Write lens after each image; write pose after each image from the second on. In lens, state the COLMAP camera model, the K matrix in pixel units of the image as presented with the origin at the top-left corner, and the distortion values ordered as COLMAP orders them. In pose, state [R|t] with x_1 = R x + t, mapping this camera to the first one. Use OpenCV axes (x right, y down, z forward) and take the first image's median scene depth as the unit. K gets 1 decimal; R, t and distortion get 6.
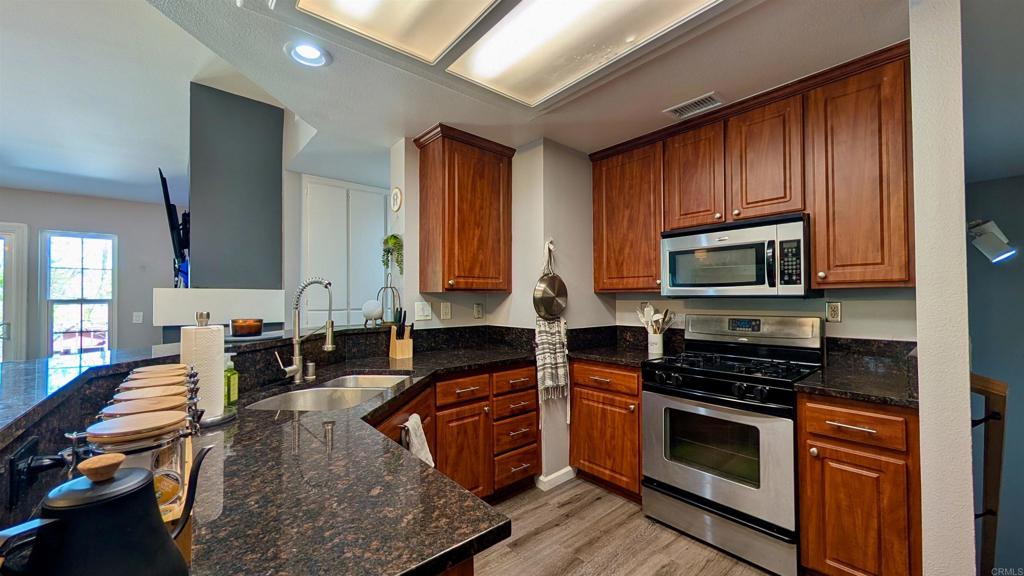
lens RADIAL K [[385.4, 0, 512.1], [0, 385.4, 292.4], [0, 0, 1]] dist [0.000629, 0.000145]
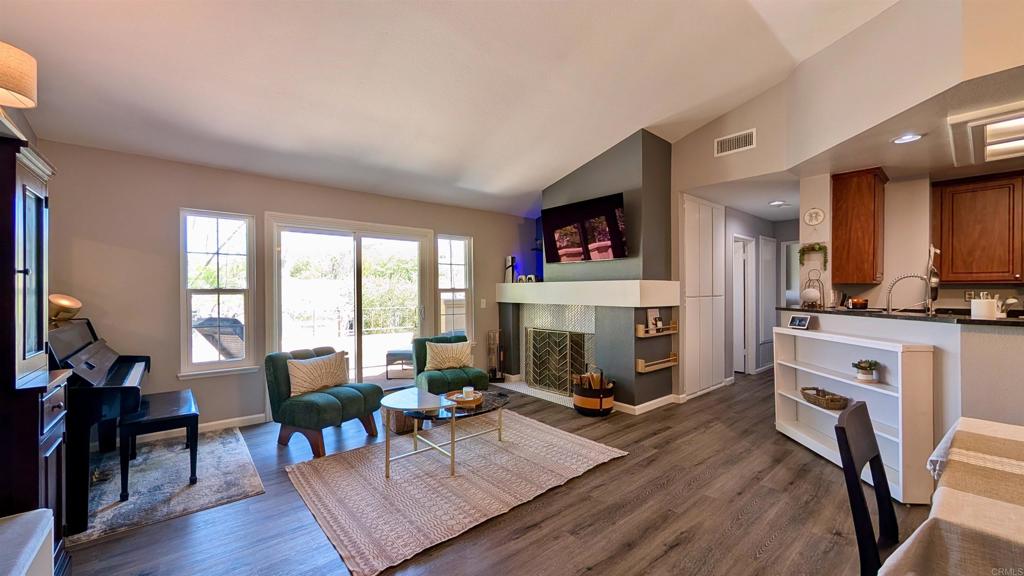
lens RADIAL K [[385.4, 0, 512.1], [0, 385.4, 292.4], [0, 0, 1]] dist [0.000629, 0.000145]
pose [[0.999902, 0.001741, -0.013864, -1.322579], [-0.001439, 0.999762, 0.021784, 0.001244], [0.013899, -0.021762, 0.999667, -0.393378]]
